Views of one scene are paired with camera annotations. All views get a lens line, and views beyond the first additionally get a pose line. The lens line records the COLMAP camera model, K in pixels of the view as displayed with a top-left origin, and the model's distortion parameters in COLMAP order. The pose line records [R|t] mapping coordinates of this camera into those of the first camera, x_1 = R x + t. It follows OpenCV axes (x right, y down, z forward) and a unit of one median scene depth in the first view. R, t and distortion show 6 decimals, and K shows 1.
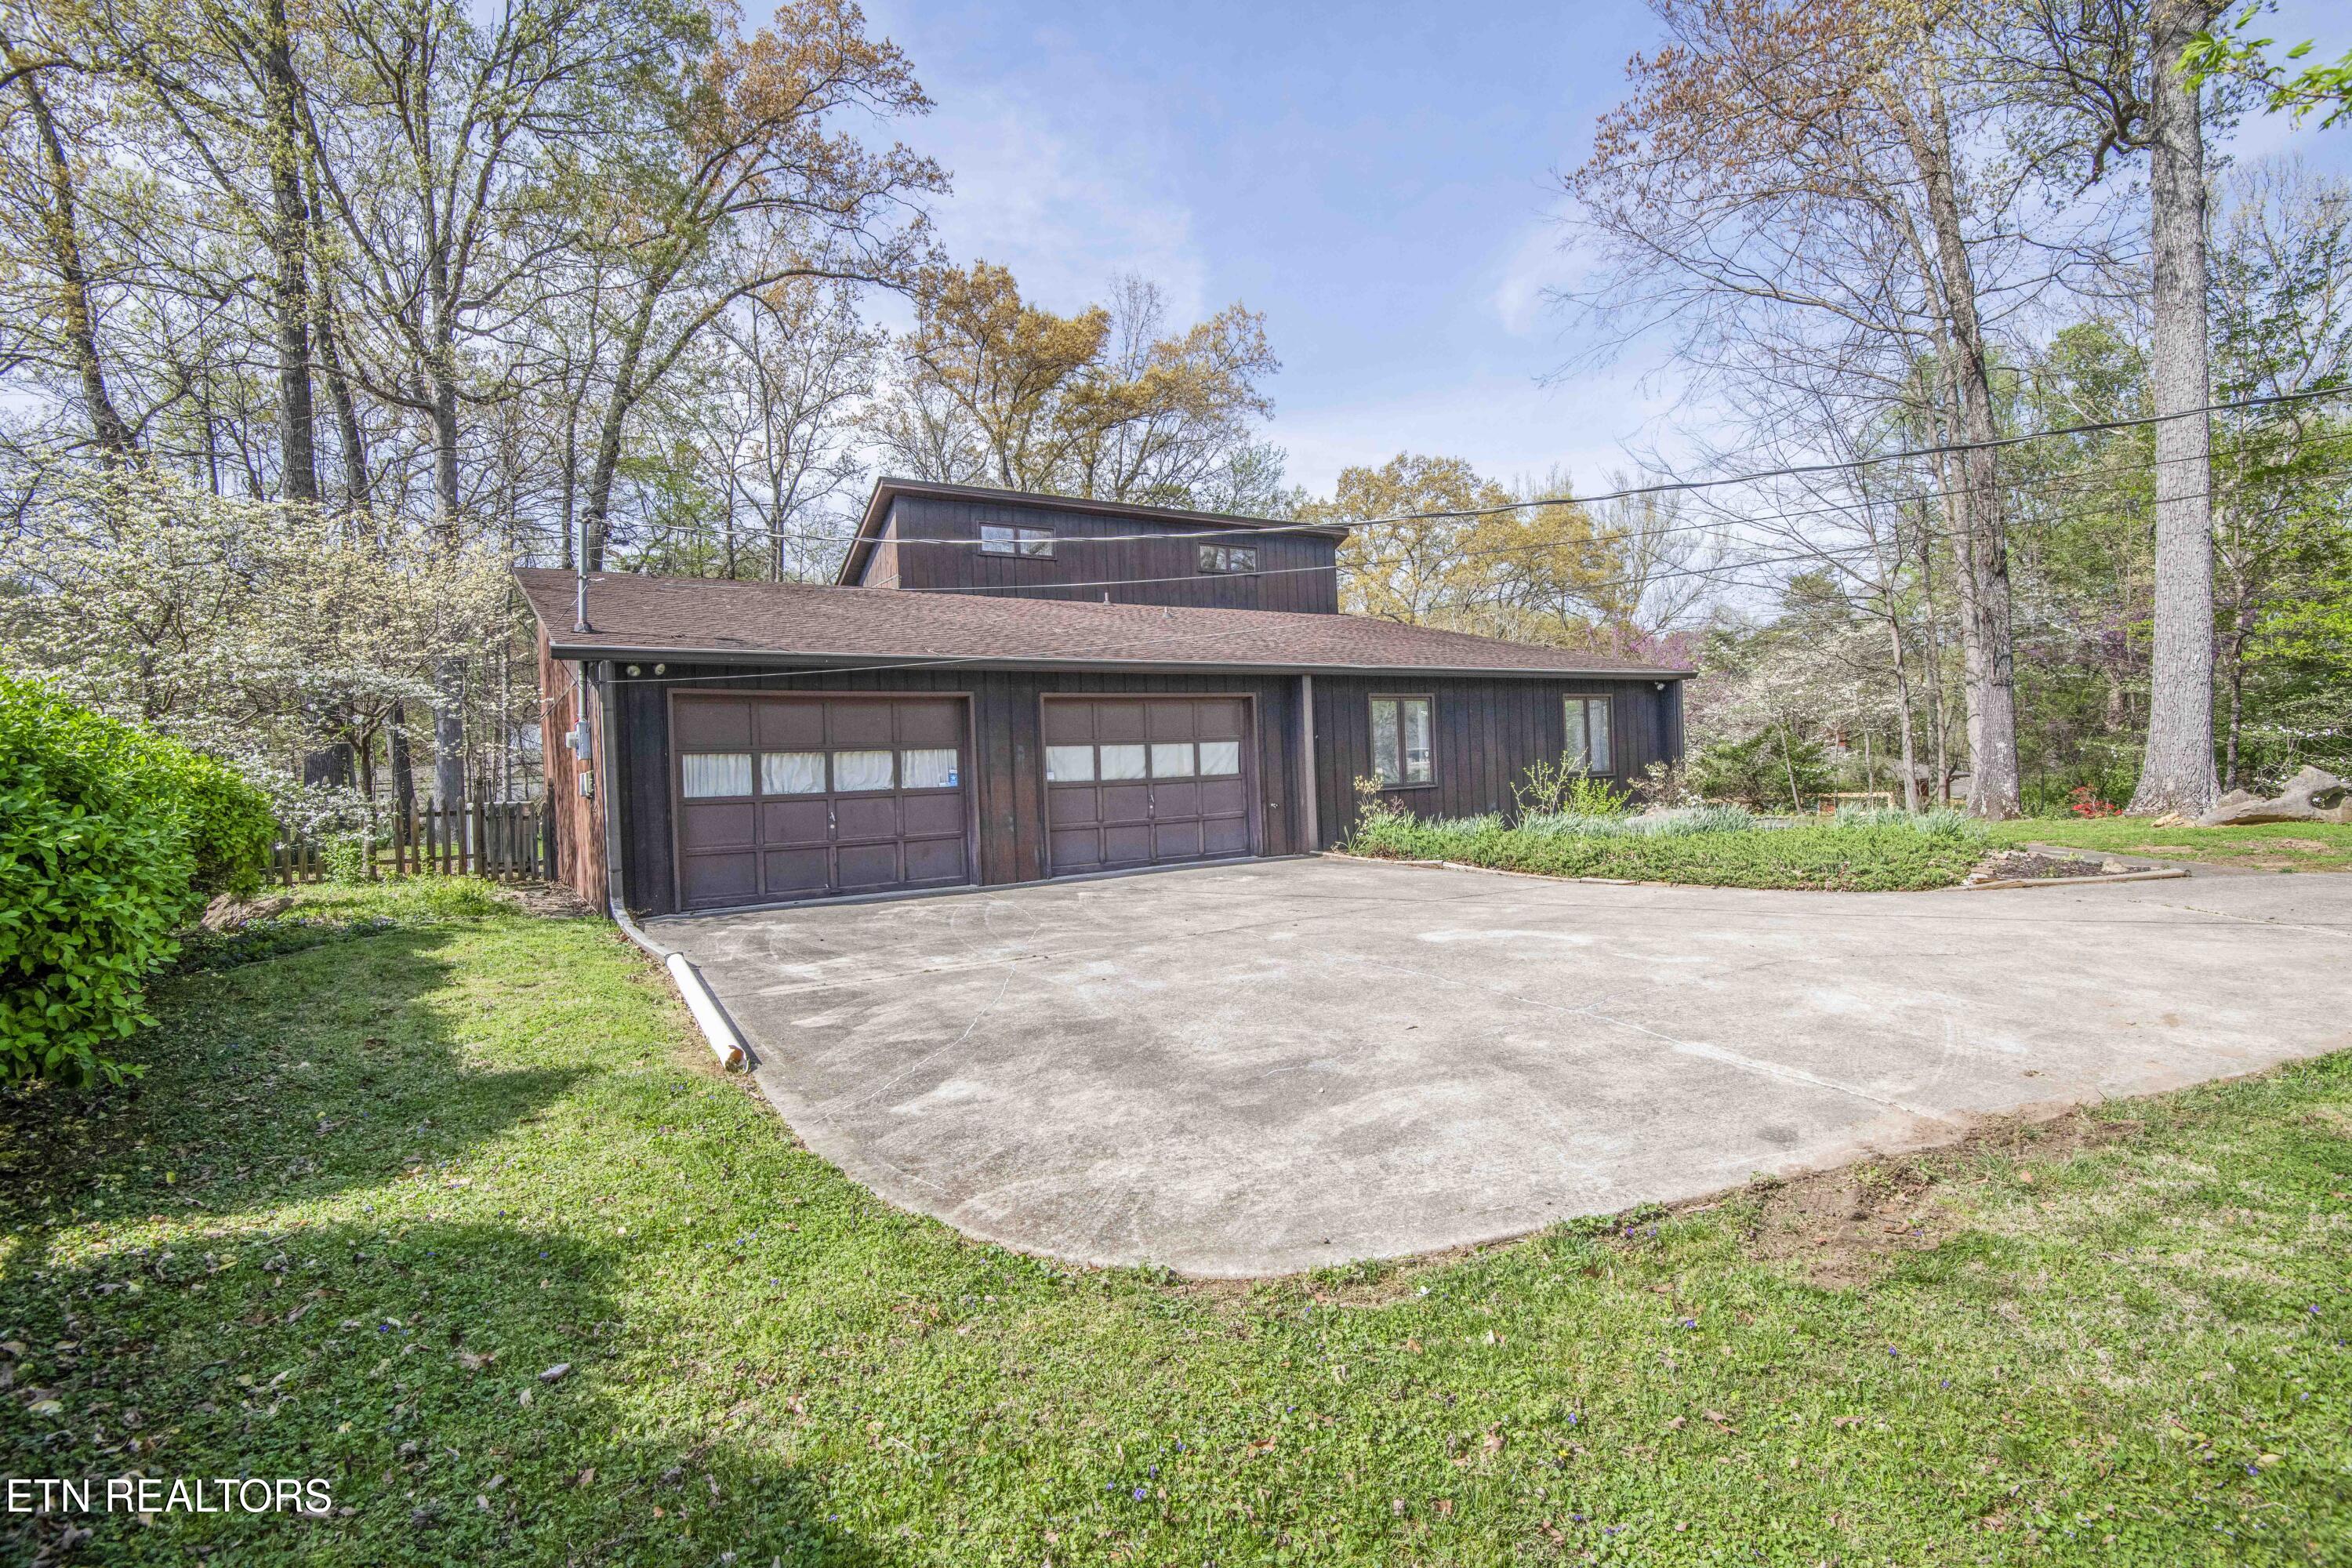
lens RADIAL K [[1115.3, 0, 1175.4], [0, 1115.3, 773.0], [0, 0, 1]] dist [0.000681, -0.028425]
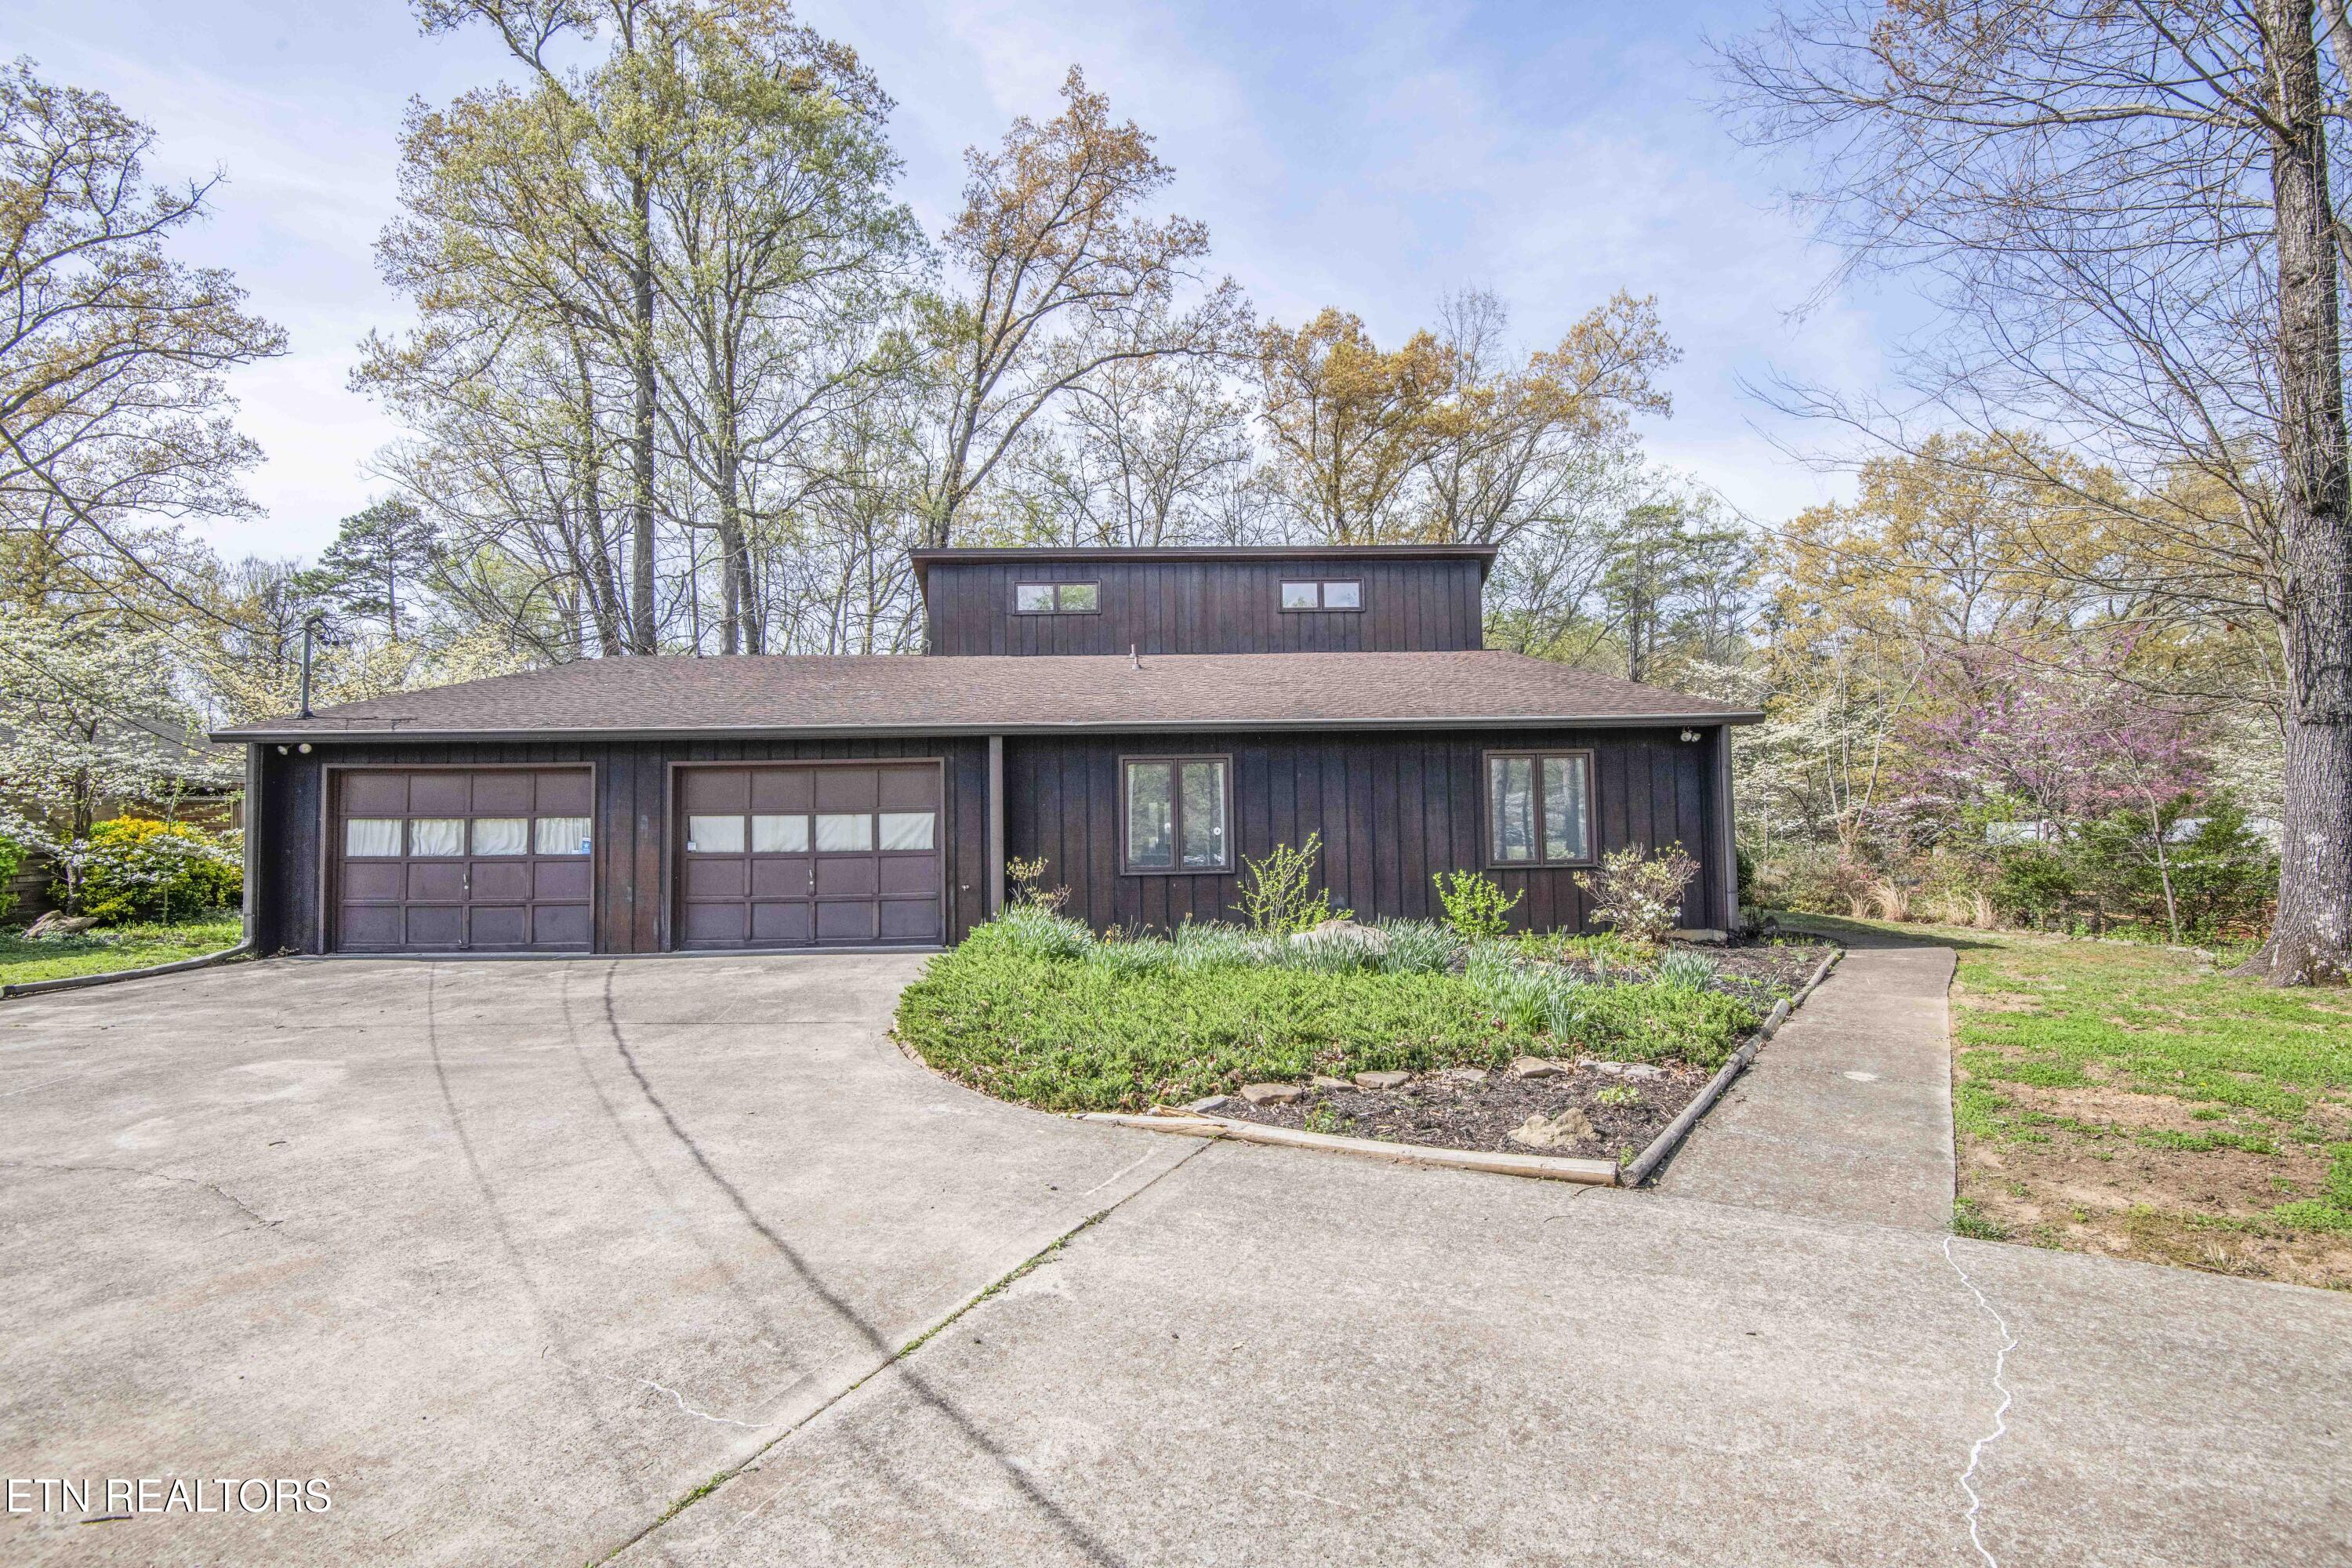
lens RADIAL K [[1089.5, 0, 1185.2], [0, 1089.5, 776.0], [0, 0, 1]] dist [-0.000755, -0.026474]
pose [[0.846401, 0.002564, -0.532540, 0.718288], [-0.022866, 0.999241, -0.031531, -0.036481], [0.532056, 0.038865, 0.845817, 0.396331]]
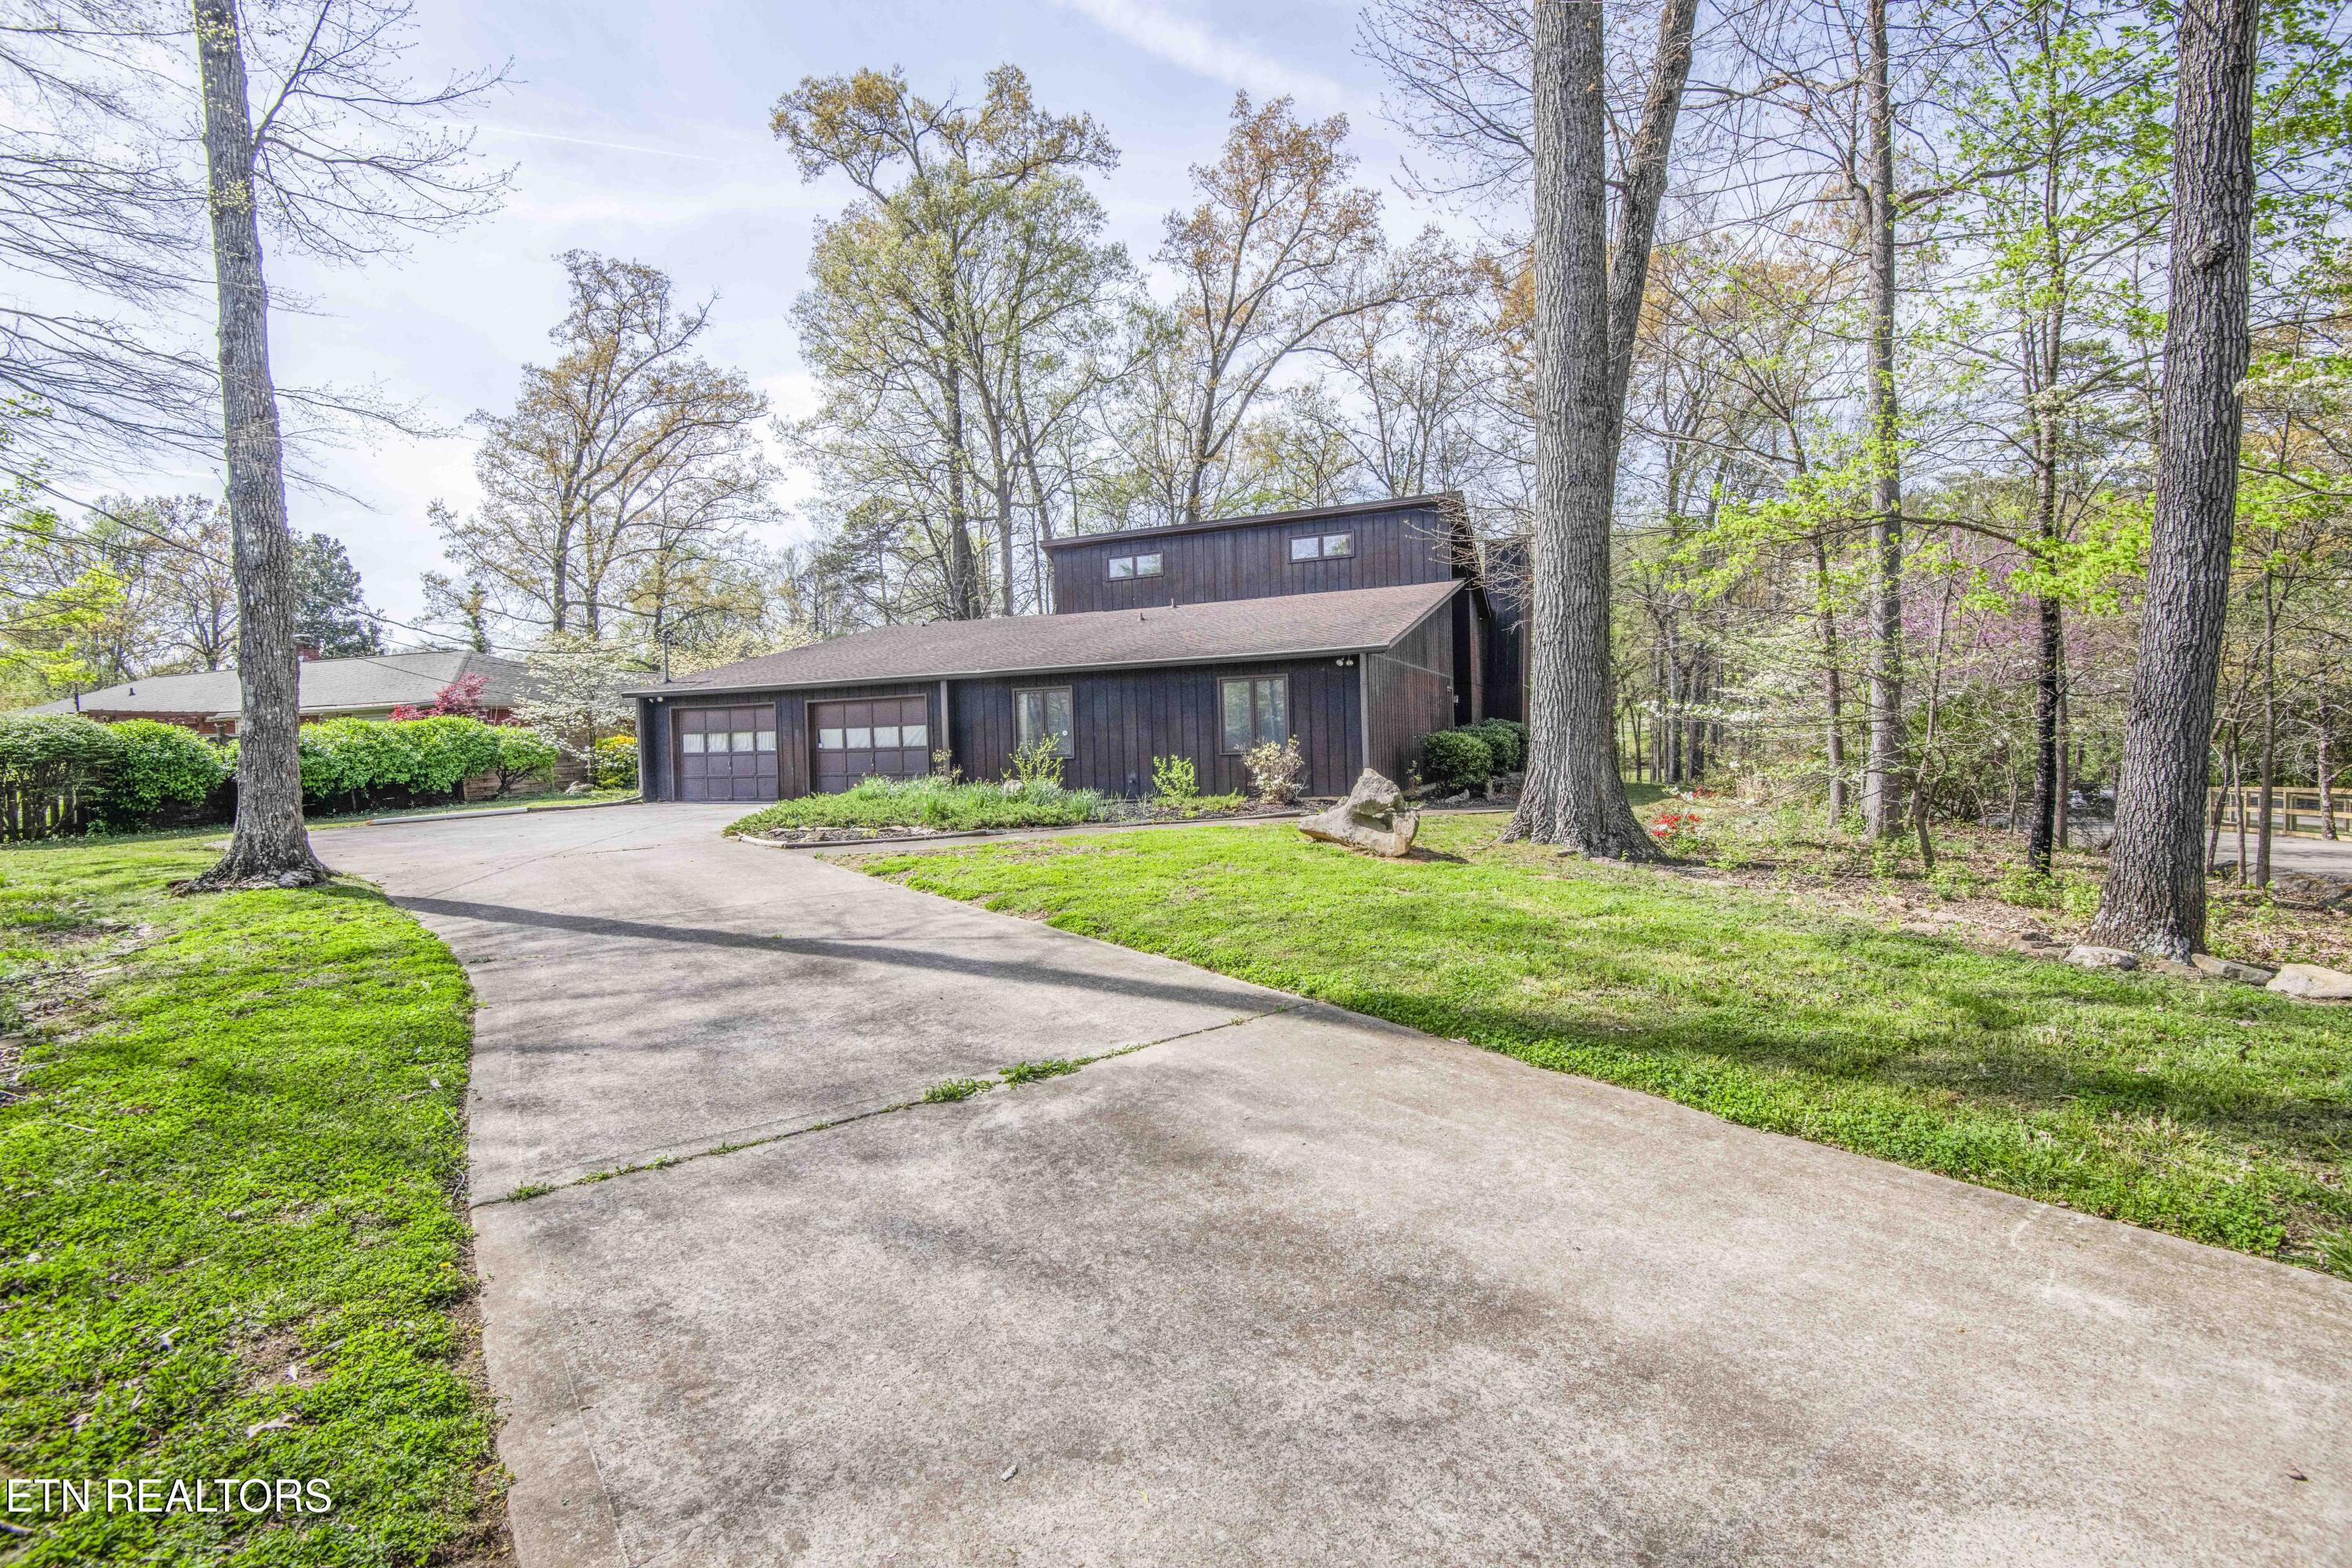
lens RADIAL K [[1131.7, 0, 1166.0], [0, 1131.7, 715.1], [0, 0, 1]] dist [0.002567, -0.027053]
pose [[0.524764, -0.000568, -0.851248, 1.645410], [0.002003, 0.999998, 0.000568, -0.043750], [0.851245, -0.002003, 0.524764, 0.483891]]
